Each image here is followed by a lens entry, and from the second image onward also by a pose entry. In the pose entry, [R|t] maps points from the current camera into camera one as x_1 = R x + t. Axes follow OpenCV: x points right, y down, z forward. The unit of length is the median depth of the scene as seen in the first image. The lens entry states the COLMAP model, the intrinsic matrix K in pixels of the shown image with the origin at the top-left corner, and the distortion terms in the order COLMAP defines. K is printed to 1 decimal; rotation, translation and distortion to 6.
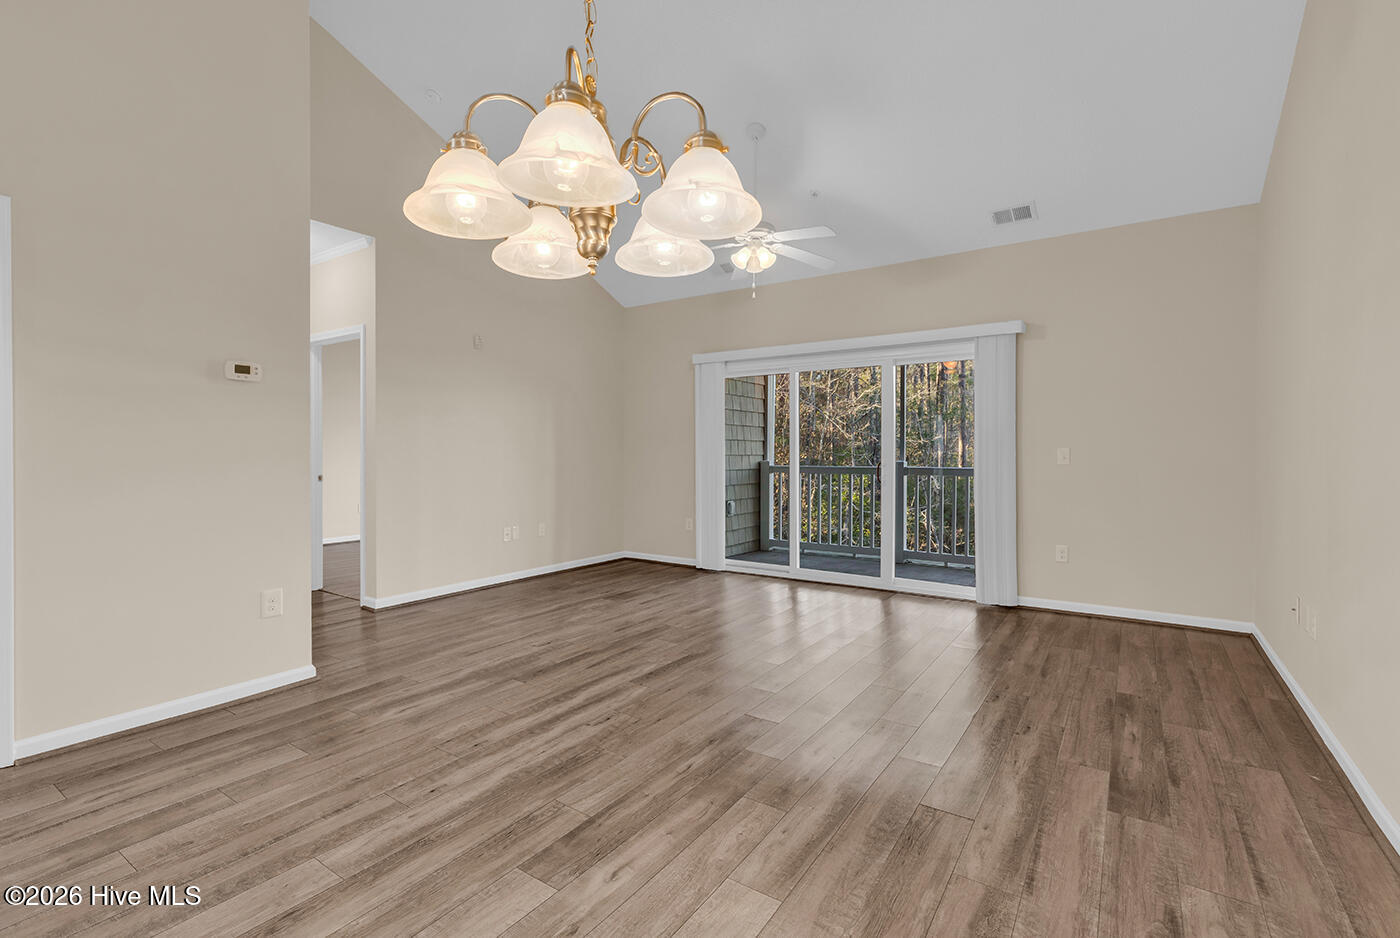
lens RADIAL K [[645.2, 0, 706.3], [0, 645.2, 462.4], [0, 0, 1]] dist [0.002533, 0.000055]
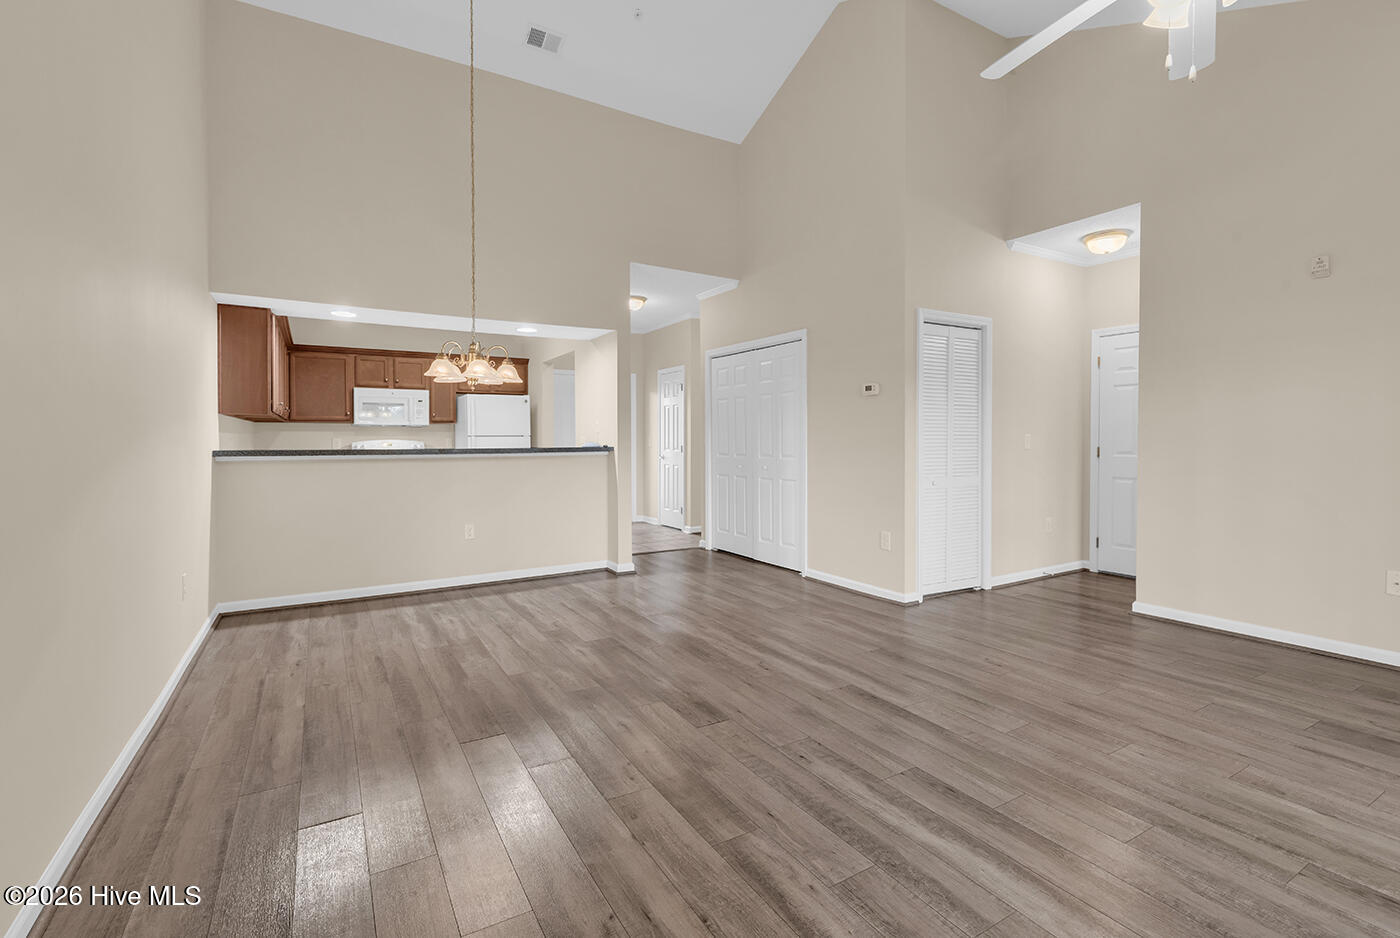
lens RADIAL K [[645.2, 0, 707.2], [0, 645.2, 459.8], [0, 0, 1]] dist [0.002533, 0.000055]
pose [[-0.432553, 0.030462, -0.901094, 1.002841], [-0.011864, 0.999150, 0.039472, -0.028579], [0.901531, 0.027764, -0.431824, 1.495107]]
